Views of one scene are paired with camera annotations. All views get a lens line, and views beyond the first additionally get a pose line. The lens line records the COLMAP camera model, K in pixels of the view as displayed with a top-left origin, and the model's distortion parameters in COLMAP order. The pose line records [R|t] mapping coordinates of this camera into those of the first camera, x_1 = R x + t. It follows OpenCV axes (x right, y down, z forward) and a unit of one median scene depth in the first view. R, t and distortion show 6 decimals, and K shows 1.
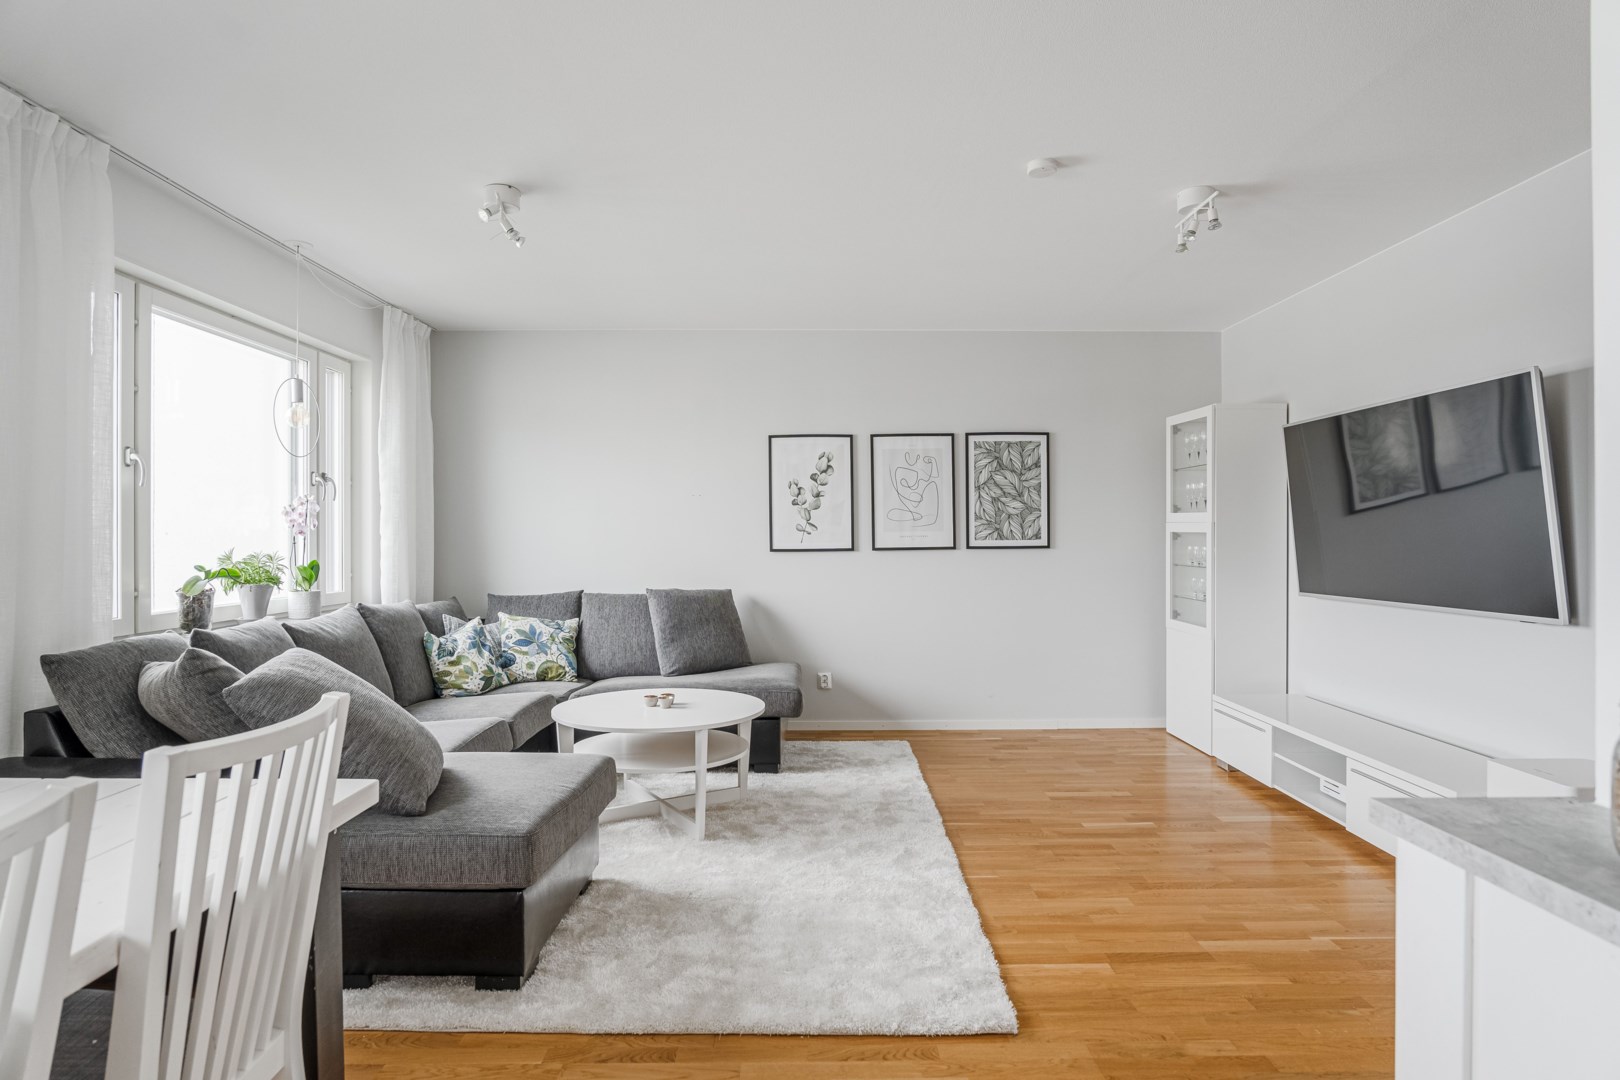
lens RADIAL K [[885.5, 0, 810.0], [0, 885.5, 540.0], [0, 0, 1]] dist [-0.029072, 0.007645]
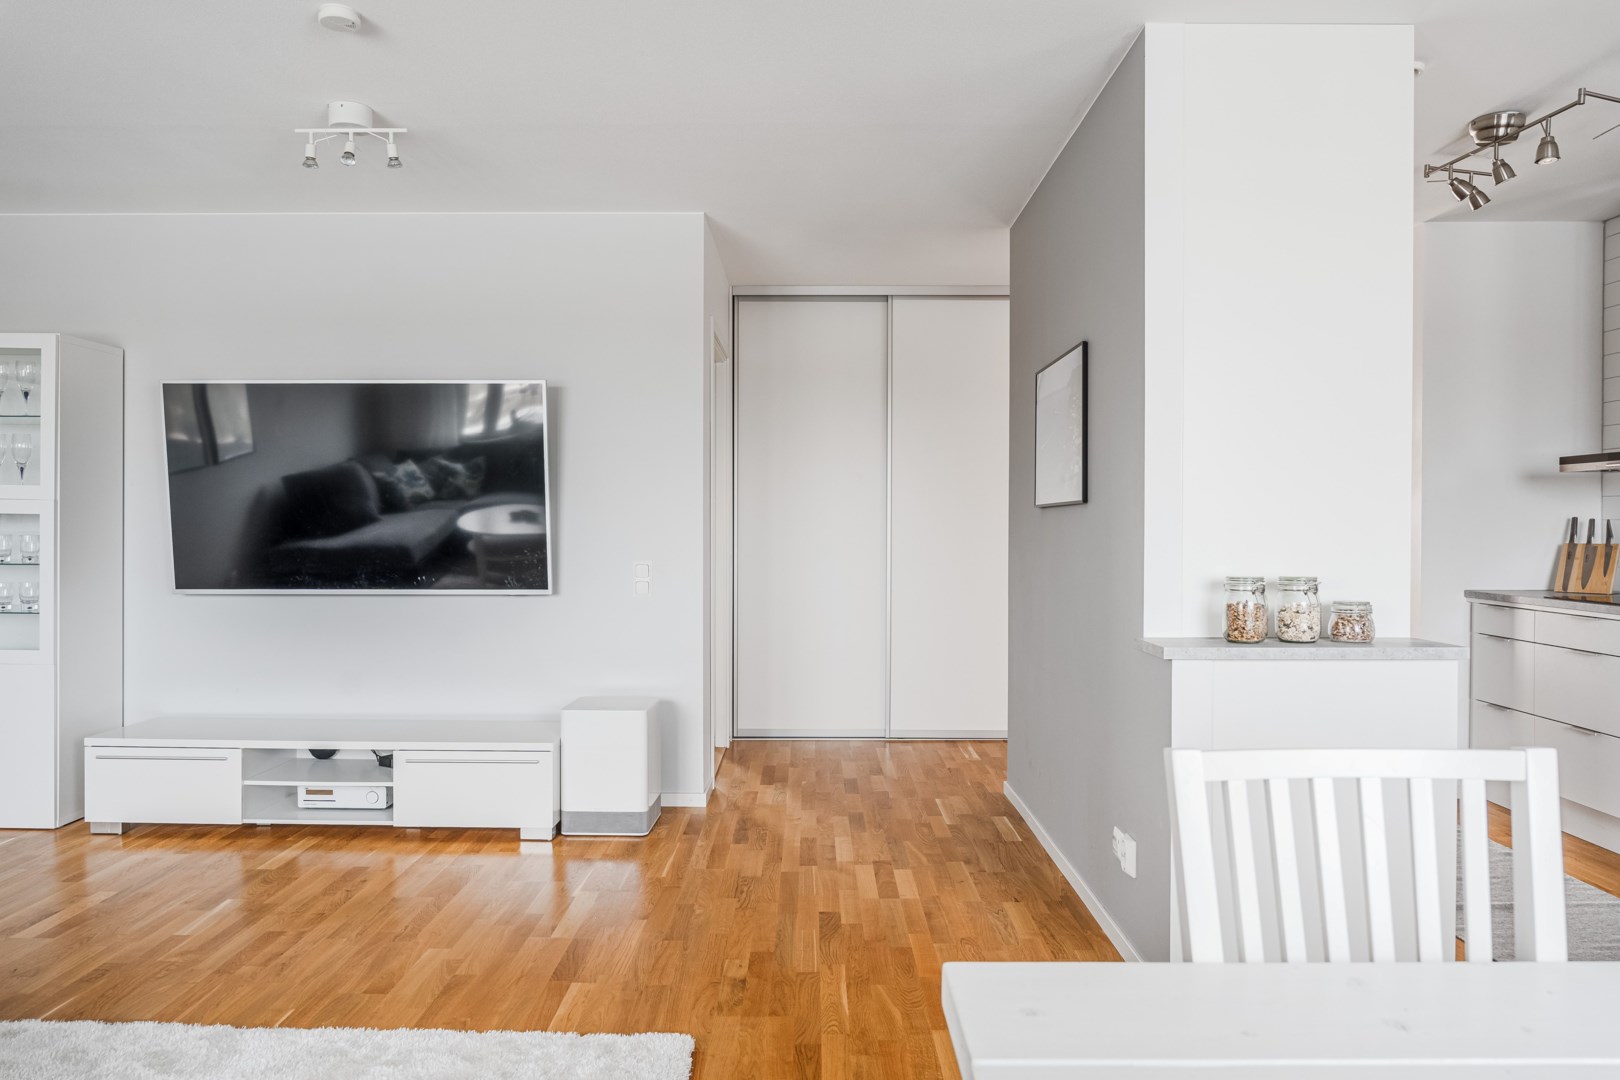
lens RADIAL K [[1097.7, 0, 810.0], [0, 1097.7, 540.0], [0, 0, 1]] dist [-0.004223, -0.000018]
pose [[0.017645, -0.014784, 0.999735, -0.410601], [0.001412, 0.999890, 0.014762, 0.000593], [-0.999843, 0.001151, 0.017664, 0.373444]]
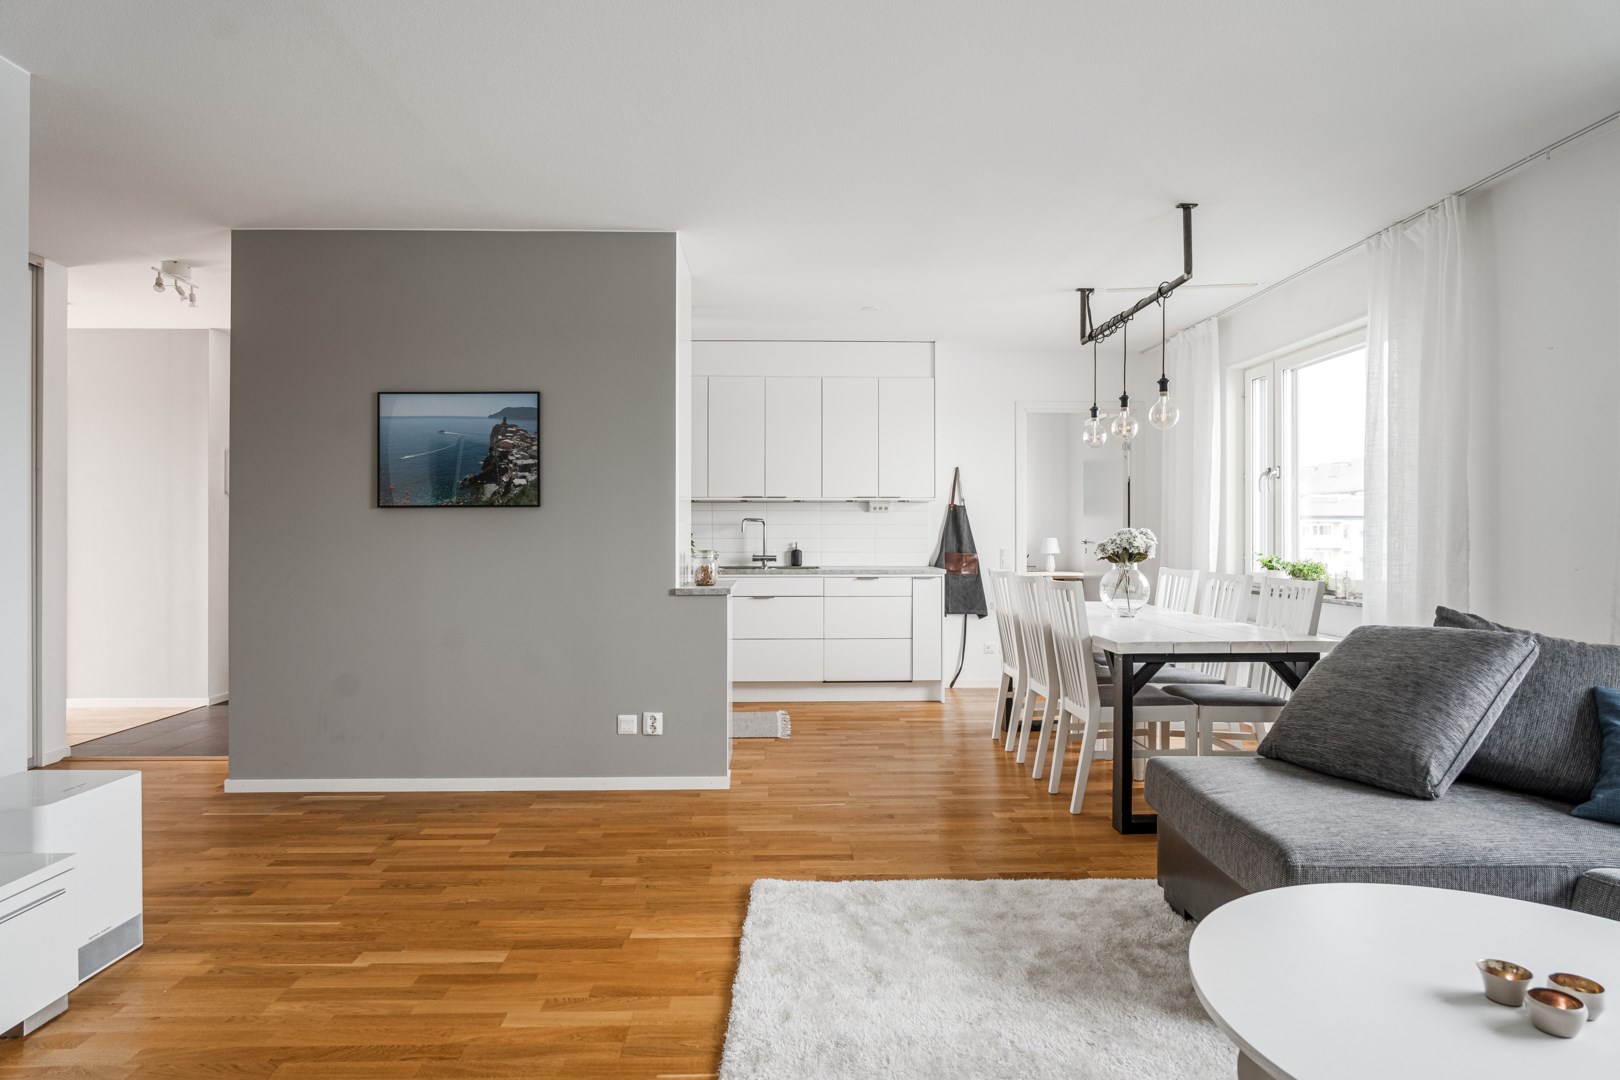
lens RADIAL K [[885.5, 0, 810.0], [0, 885.5, 540.0], [0, 0, 1]] dist [-0.029072, 0.007645]
pose [[-0.999712, 0.001733, -0.023921, 0.080900], [0.001537, 0.999965, 0.008194, 0.011550], [0.023934, 0.008155, -0.999680, 1.024993]]
